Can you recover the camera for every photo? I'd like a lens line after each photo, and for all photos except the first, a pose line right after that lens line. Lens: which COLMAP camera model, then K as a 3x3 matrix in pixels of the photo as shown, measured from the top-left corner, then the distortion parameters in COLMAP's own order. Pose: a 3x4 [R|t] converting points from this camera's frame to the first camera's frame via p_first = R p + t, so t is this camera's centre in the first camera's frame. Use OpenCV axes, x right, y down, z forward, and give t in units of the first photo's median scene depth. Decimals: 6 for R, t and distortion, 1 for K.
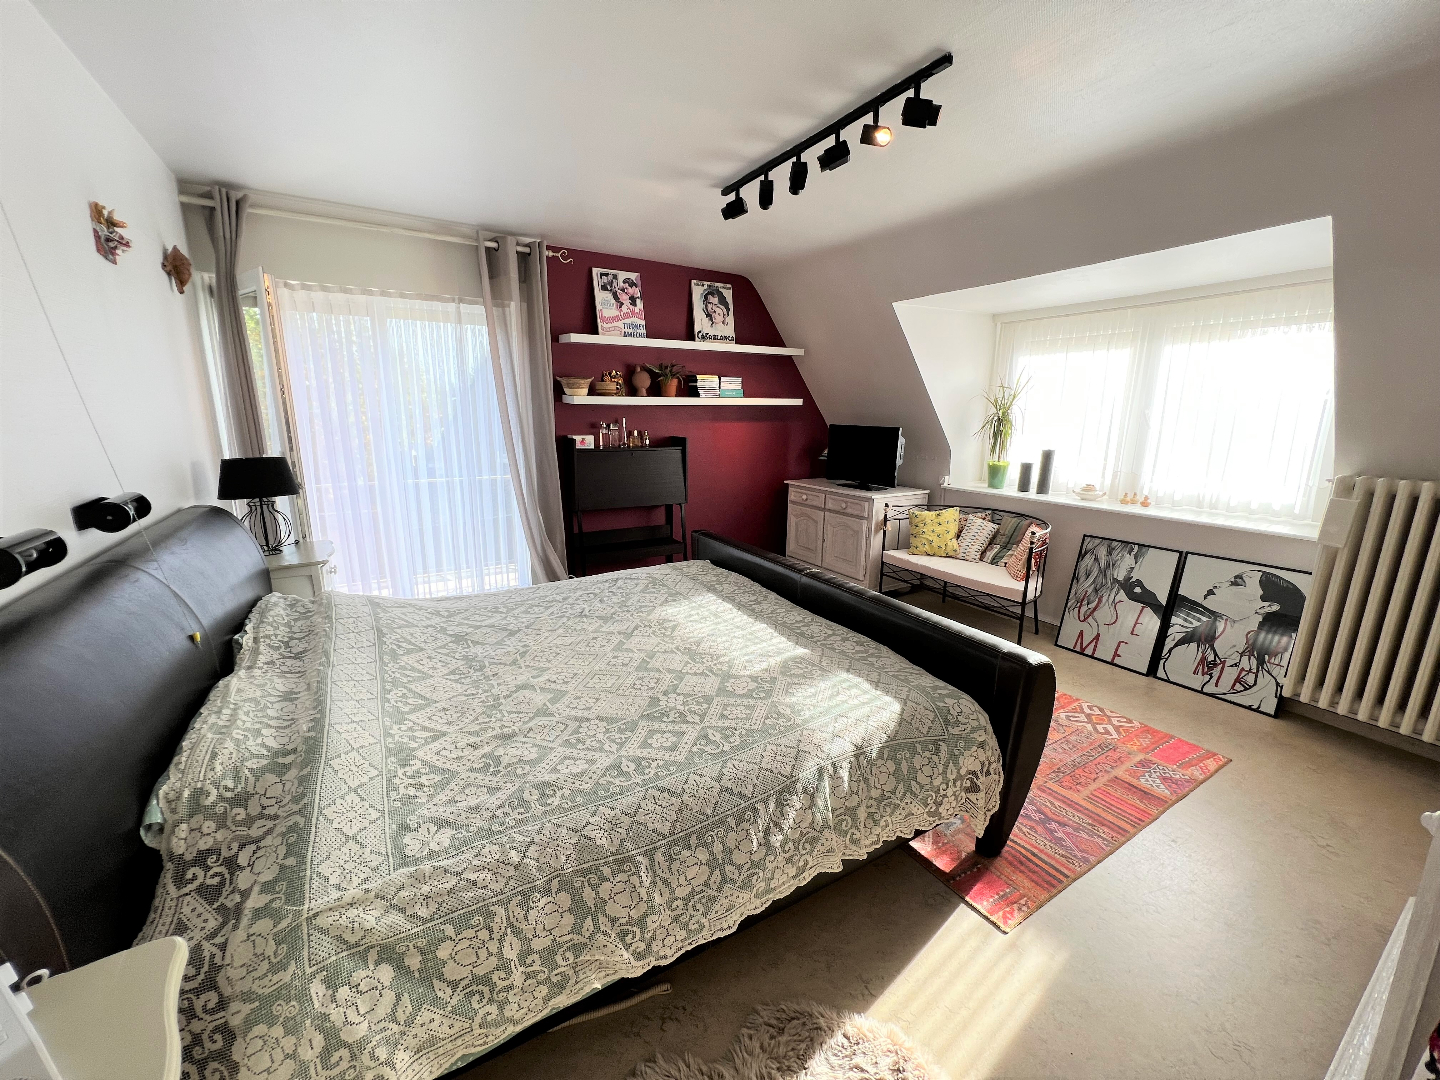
lens RADIAL K [[575.9, 0, 719.8], [0, 575.9, 540.5], [0, 0, 1]] dist [-0.000418, 0.000278]
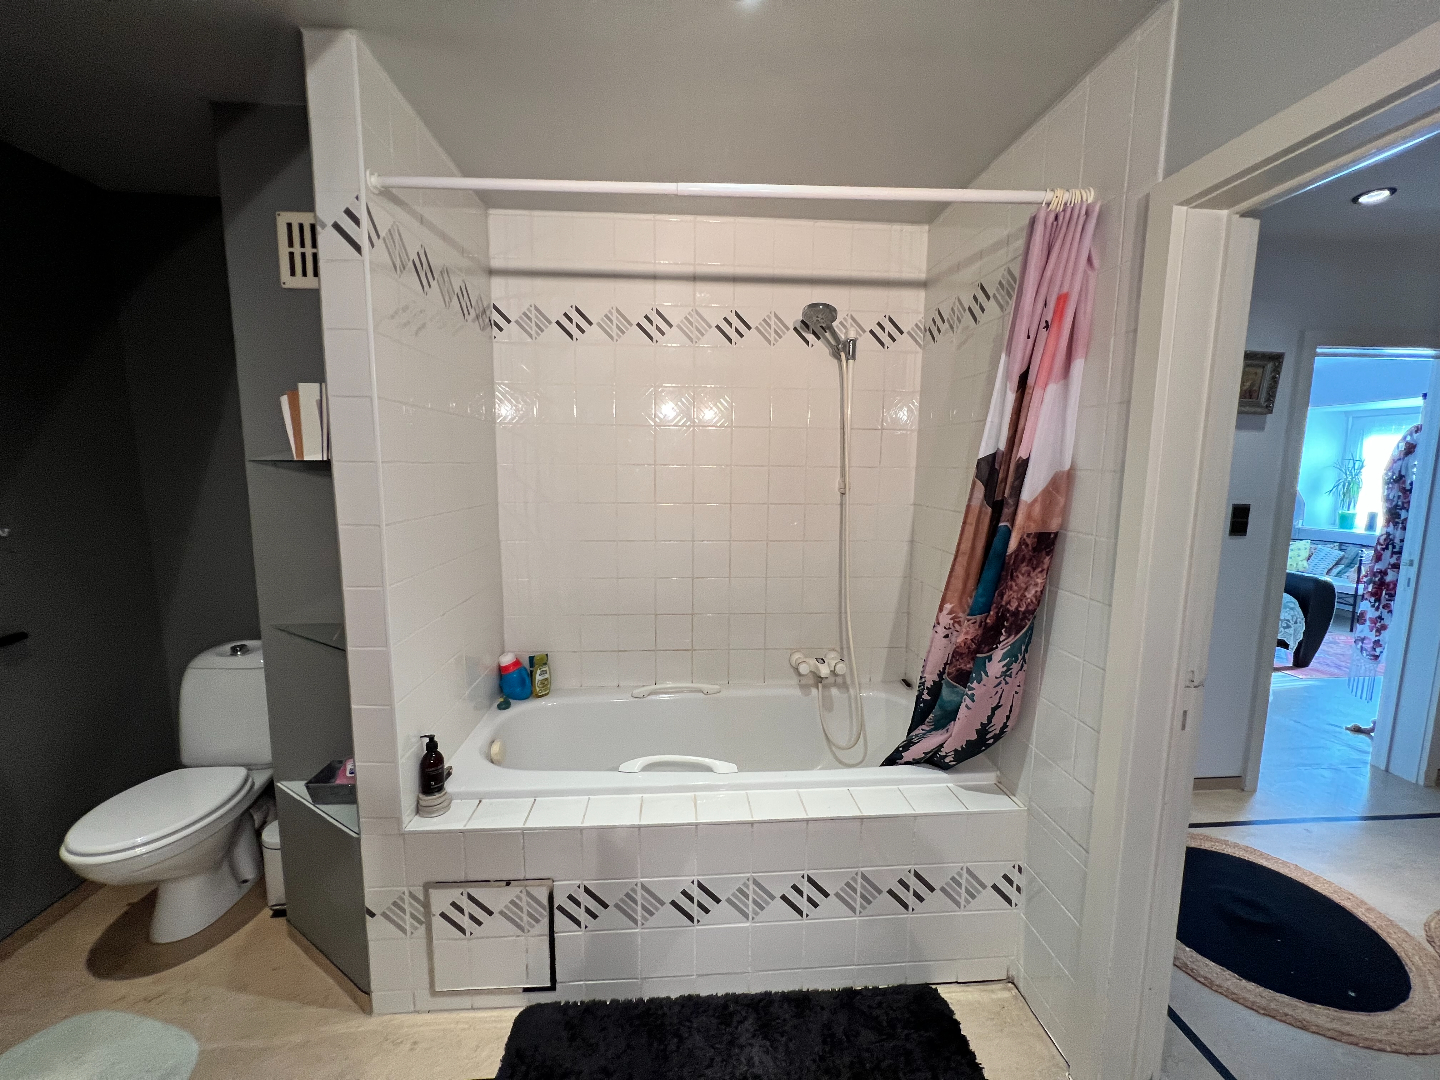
lens RADIAL K [[575.9, 0, 721.5], [0, 575.9, 533.9], [0, 0, 1]] dist [-0.000418, 0.000278]
pose [[0.893299, 0.055745, -0.445992, -0.289571], [-0.101370, 0.991700, -0.079085, 0.202446], [0.437882, 0.115857, 0.891536, -1.022077]]
